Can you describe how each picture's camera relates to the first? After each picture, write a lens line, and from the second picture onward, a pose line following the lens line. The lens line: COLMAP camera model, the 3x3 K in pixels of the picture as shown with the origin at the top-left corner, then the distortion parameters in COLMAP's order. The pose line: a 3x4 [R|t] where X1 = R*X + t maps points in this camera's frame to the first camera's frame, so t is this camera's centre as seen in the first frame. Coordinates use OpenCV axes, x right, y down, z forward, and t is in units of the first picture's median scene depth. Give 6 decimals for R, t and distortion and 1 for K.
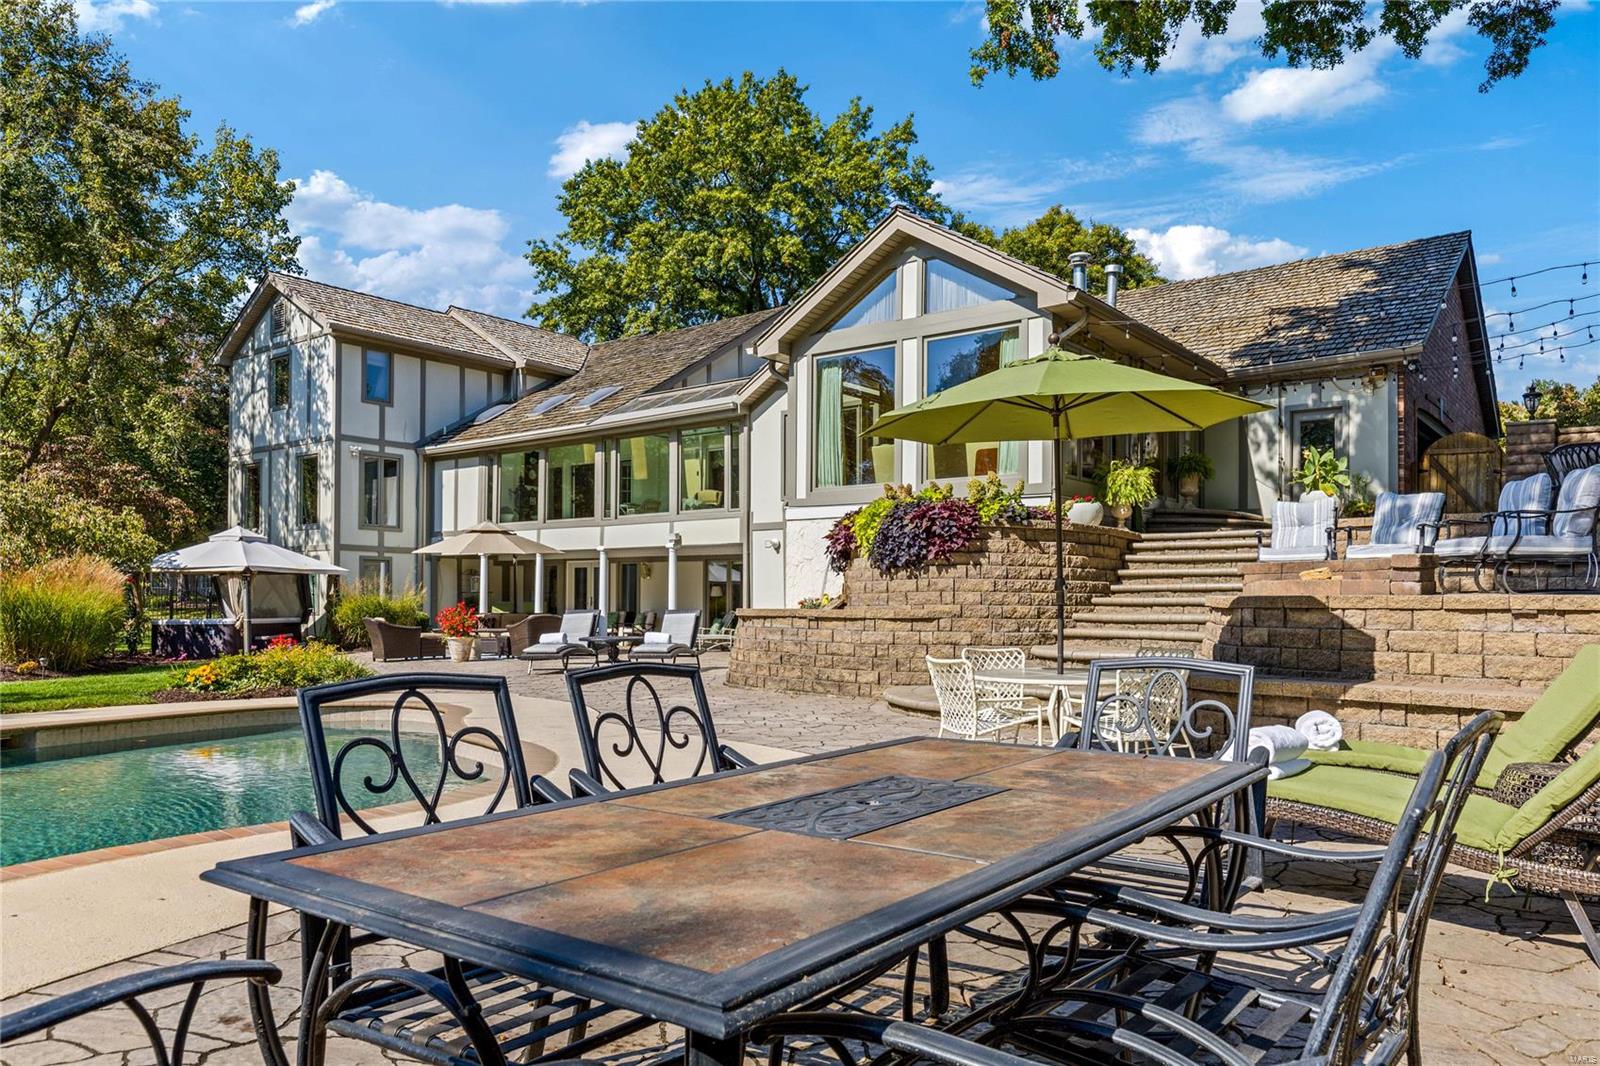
lens RADIAL K [[1065.6, 0, 801.7], [0, 1065.6, 596.5], [0, 0, 1]] dist [-0.006975, -0.000548]
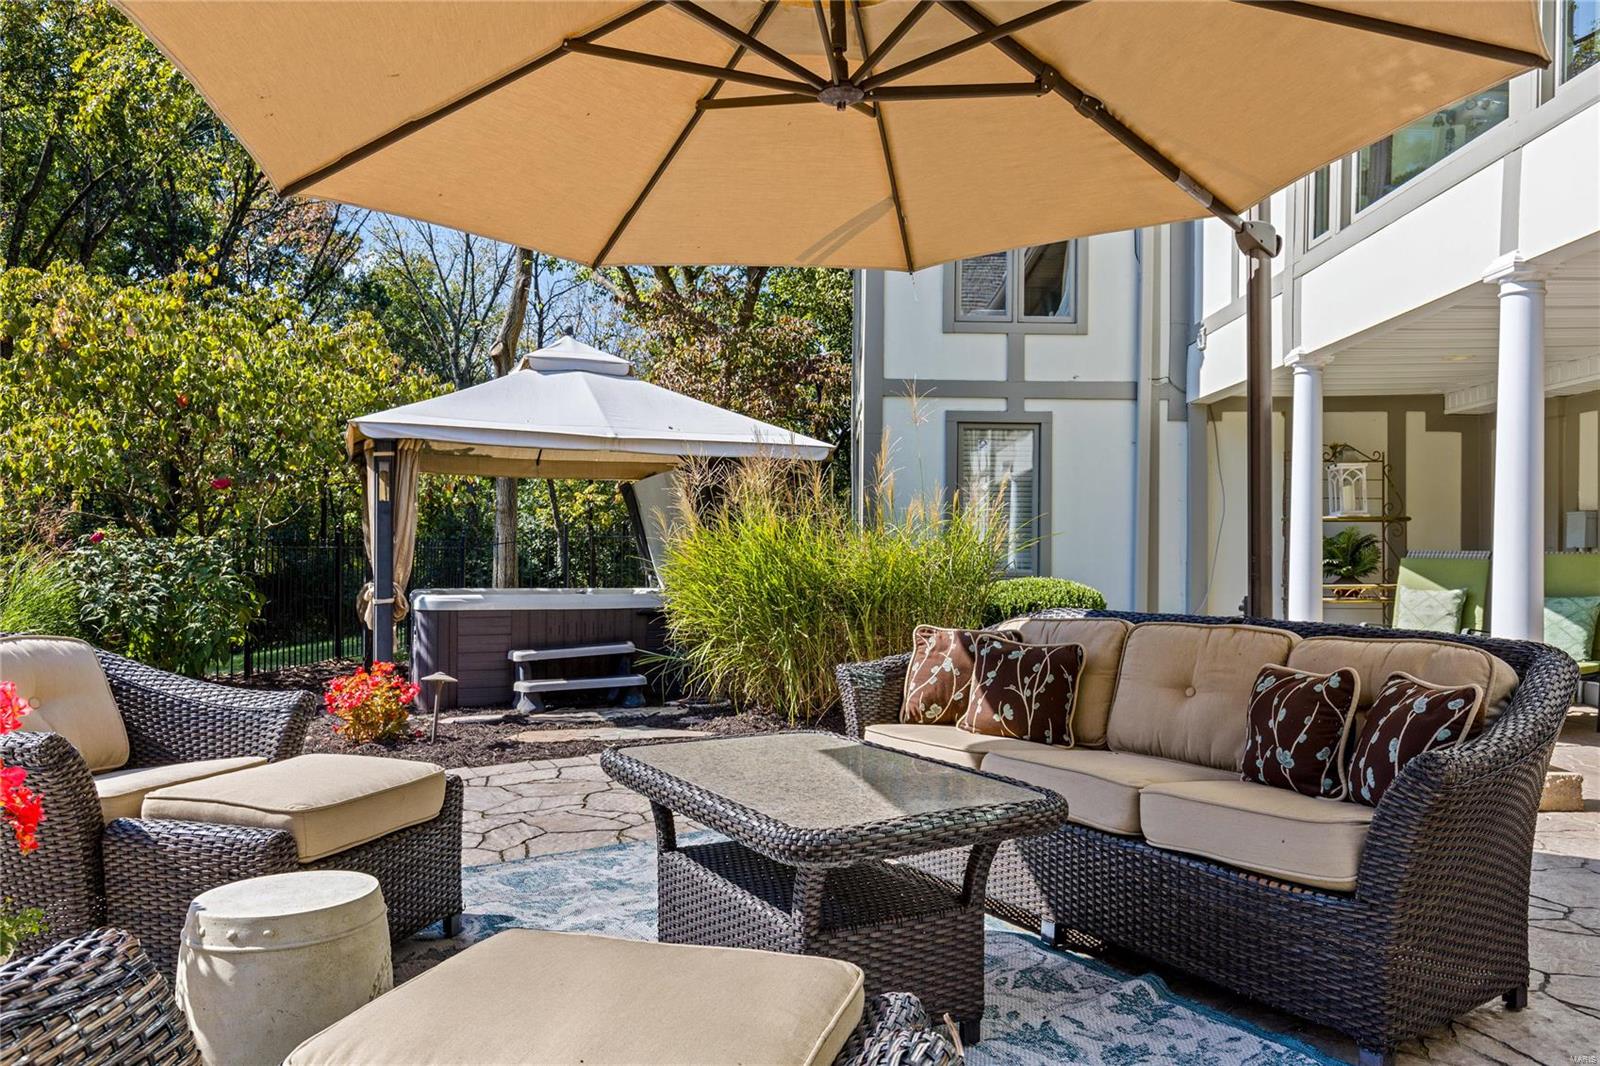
lens RADIAL K [[1097.9, 0, 804.9], [0, 1097.9, 540.1], [0, 0, 1]] dist [-0.003160, -0.000485]
pose [[0.588047, -0.005739, -0.808806, -0.163629], [-0.002927, 0.999953, -0.009224, 0.005487], [0.808822, 0.007791, 0.588003, 0.771754]]
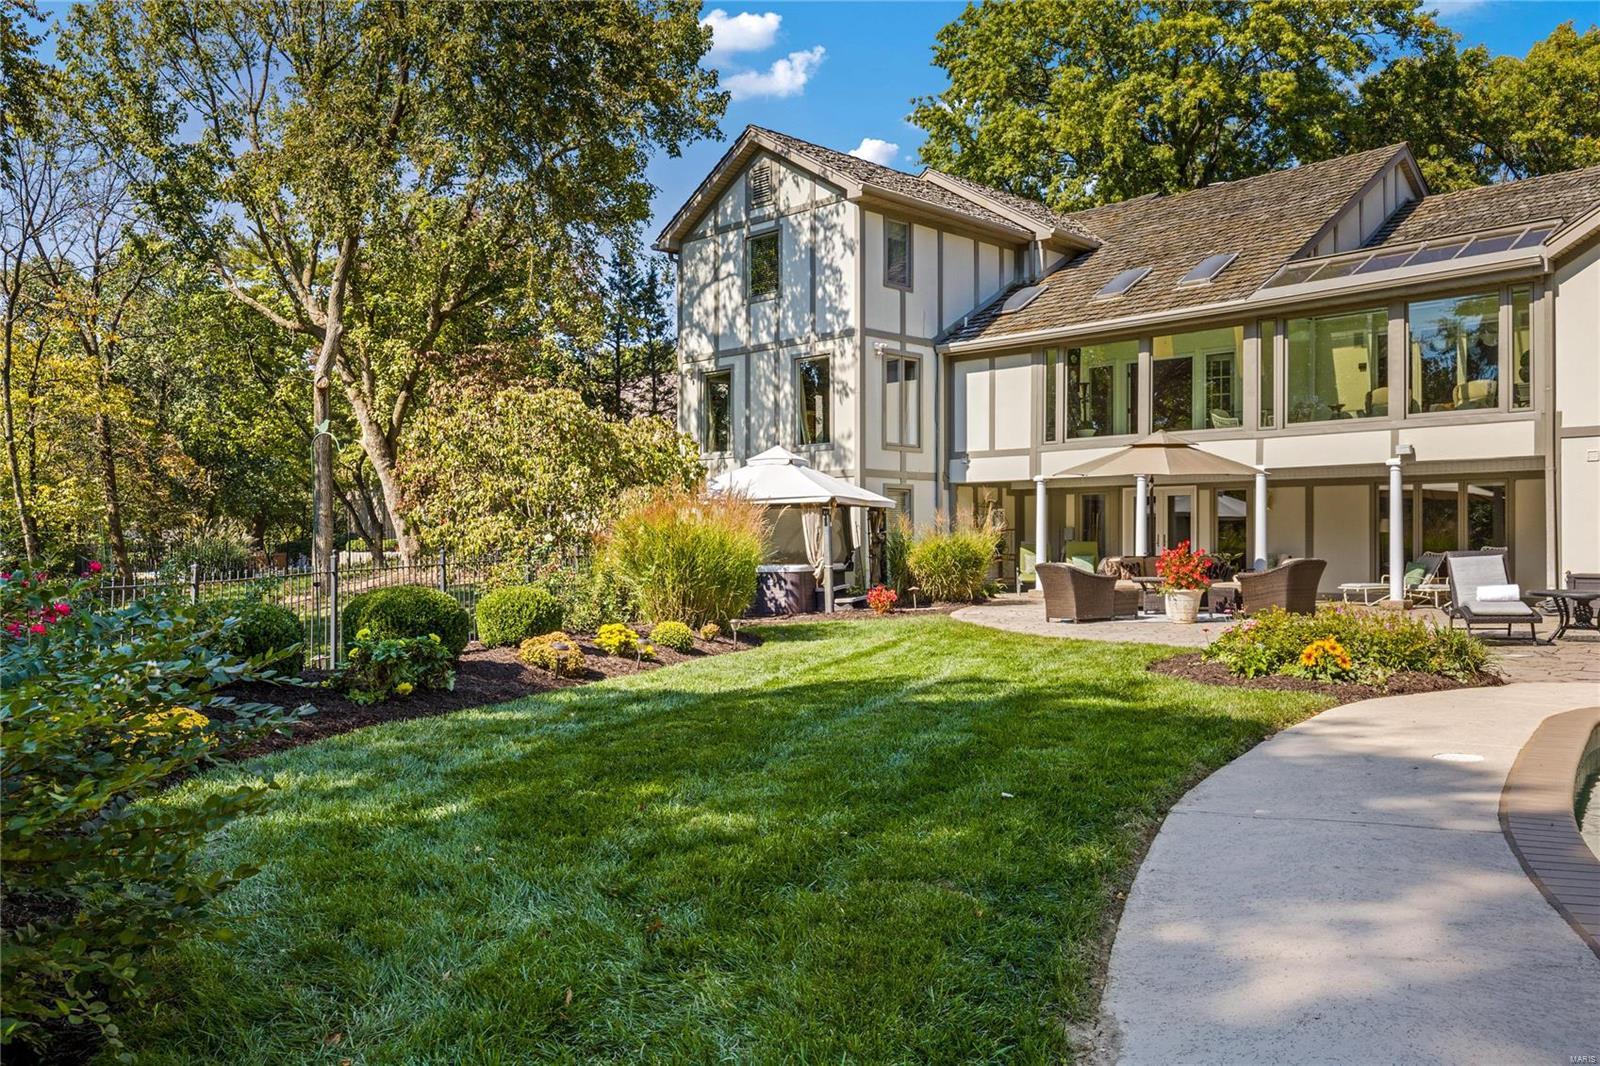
lens RADIAL K [[1224.1, 0, 823.5], [0, 1224.1, 540.4], [0, 0, 1]] dist [-0.000219, -0.003396]
pose [[0.991400, -0.005346, -0.130757, -0.347144], [0.005736, 0.999980, 0.002608, 0.000789], [0.130740, -0.003335, 0.991411, 0.108297]]
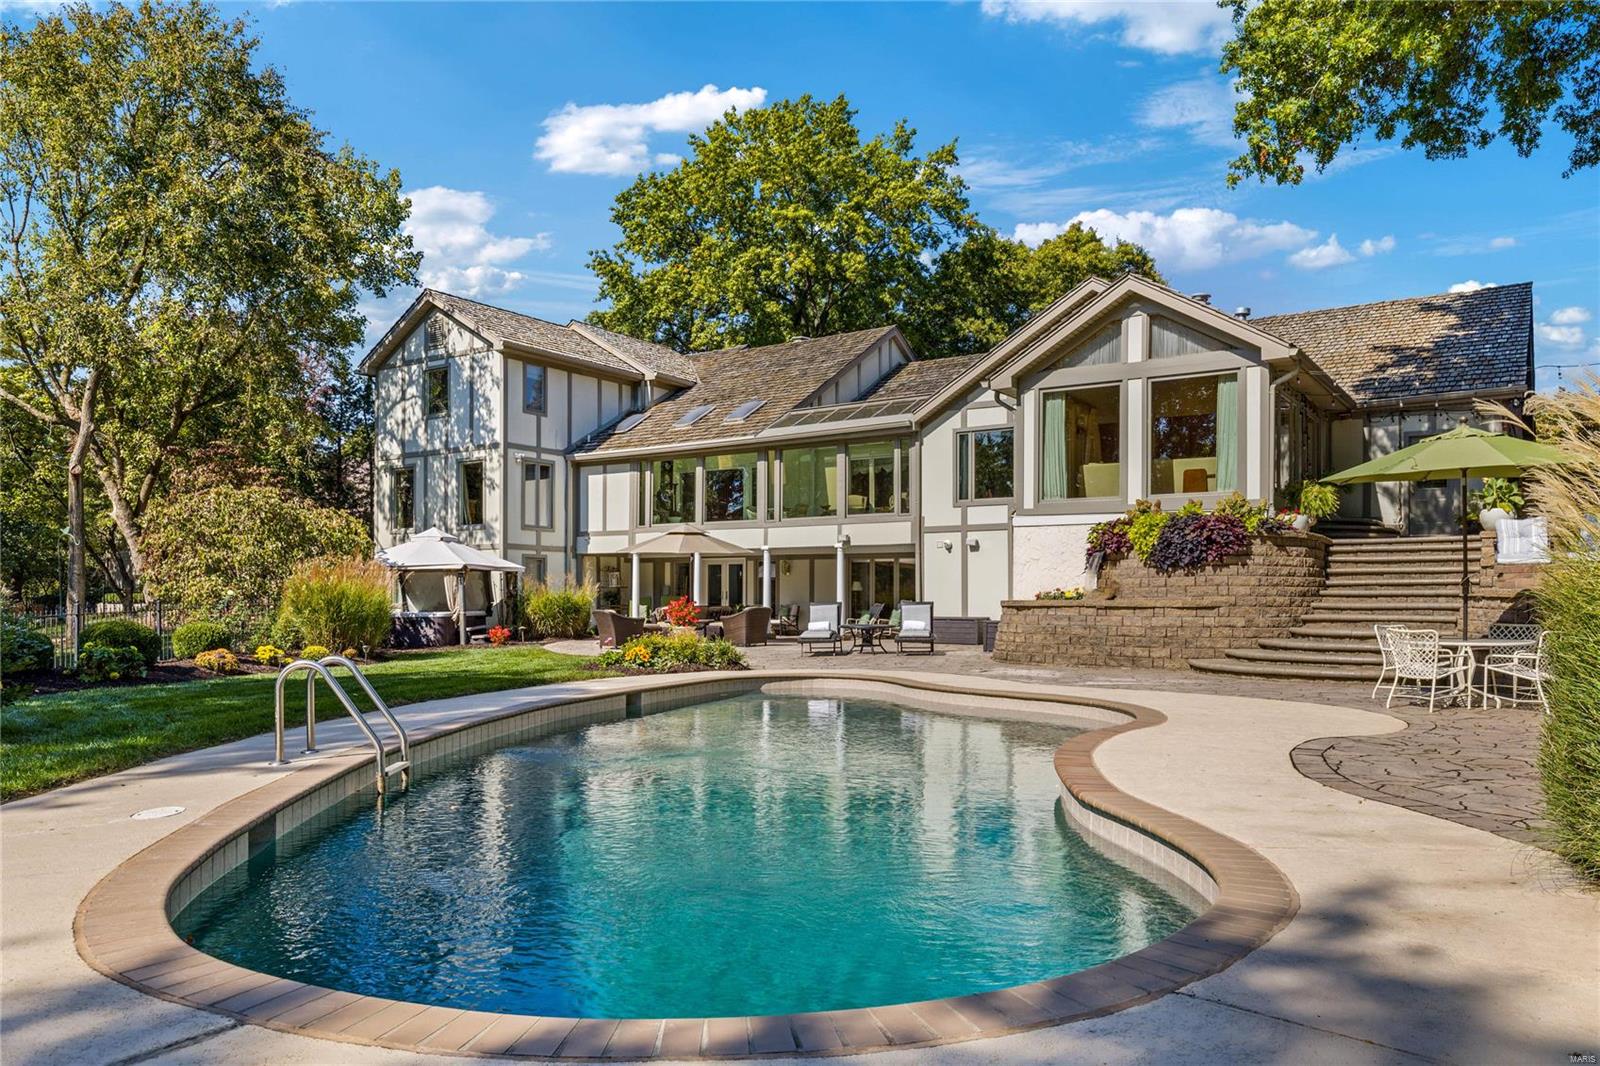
lens RADIAL K [[1083.6, 0, 803.3], [0, 1083.6, 595.5], [0, 0, 1]] dist [-0.004783, 0.001045]
pose [[0.997792, -0.002458, 0.066373, -0.206052], [0.002206, 0.999990, 0.003862, 0.000331], [-0.066382, -0.003707, 0.997787, -0.121996]]
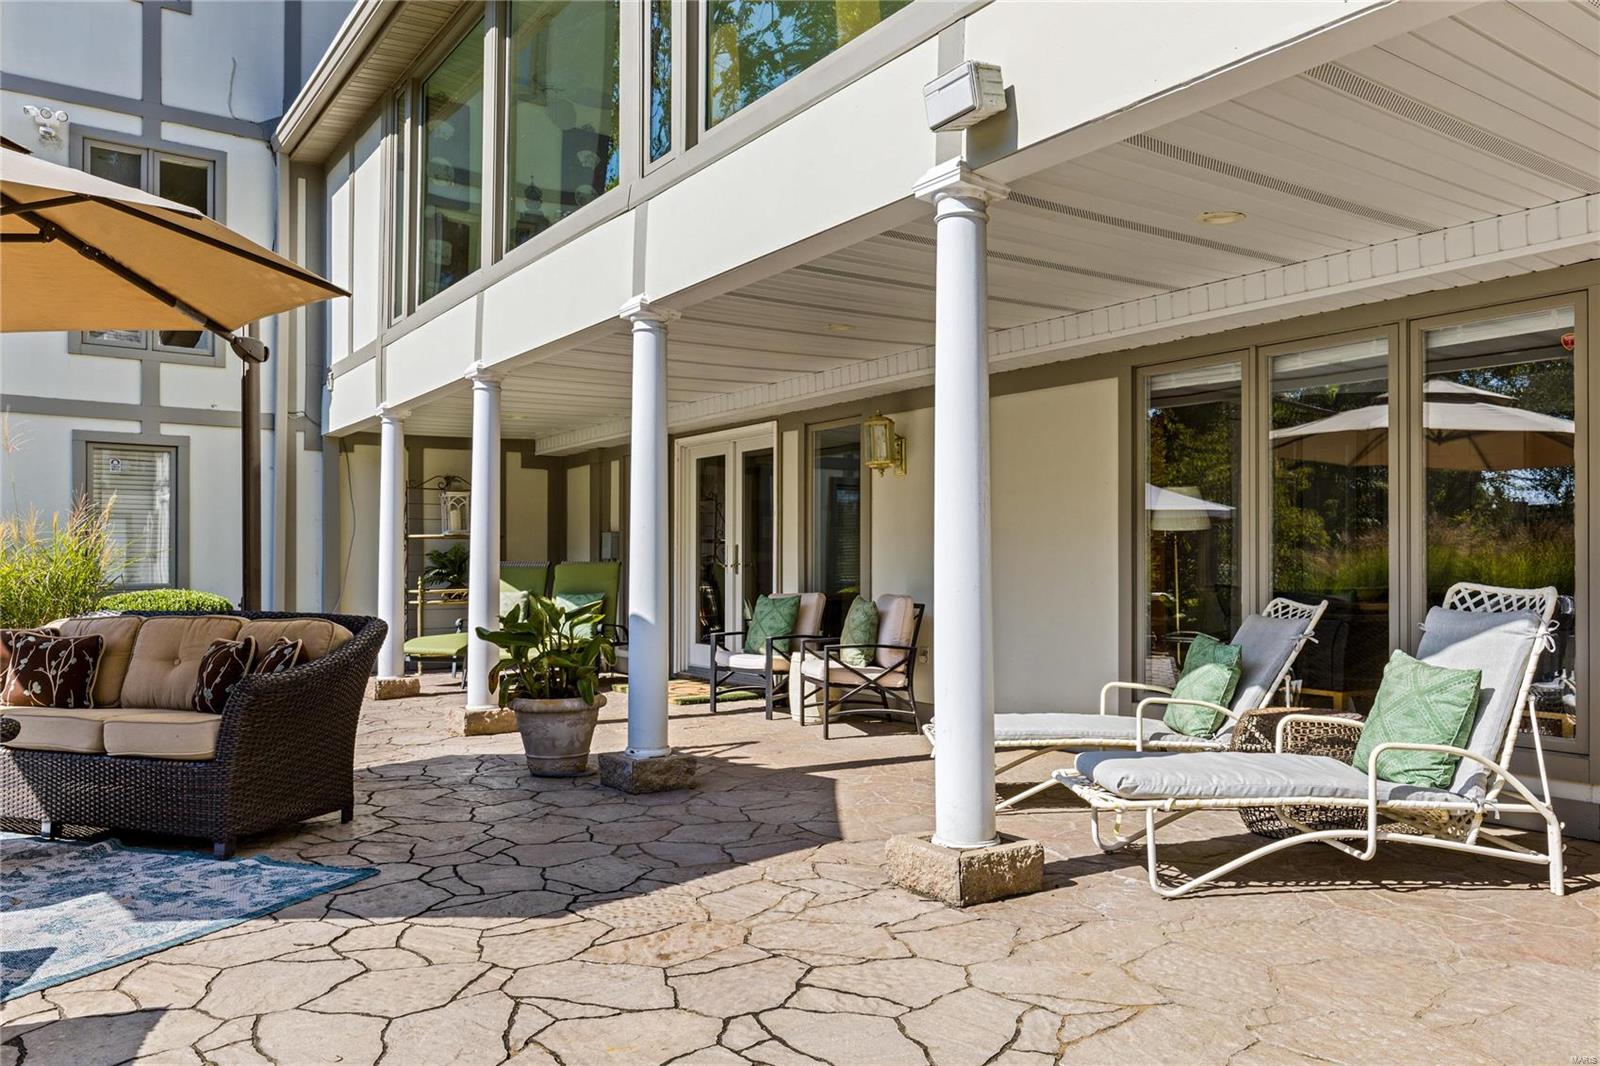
lens RADIAL K [[1132.9, 0, 803.6], [0, 1132.9, 560.9], [0, 0, 1]] dist [0.002605, -0.002997]
pose [[0.954772, -0.006776, -0.297261, -0.082502], [0.007473, 0.999971, 0.001206, 0.005111], [0.297244, -0.003373, 0.954796, 0.731043]]
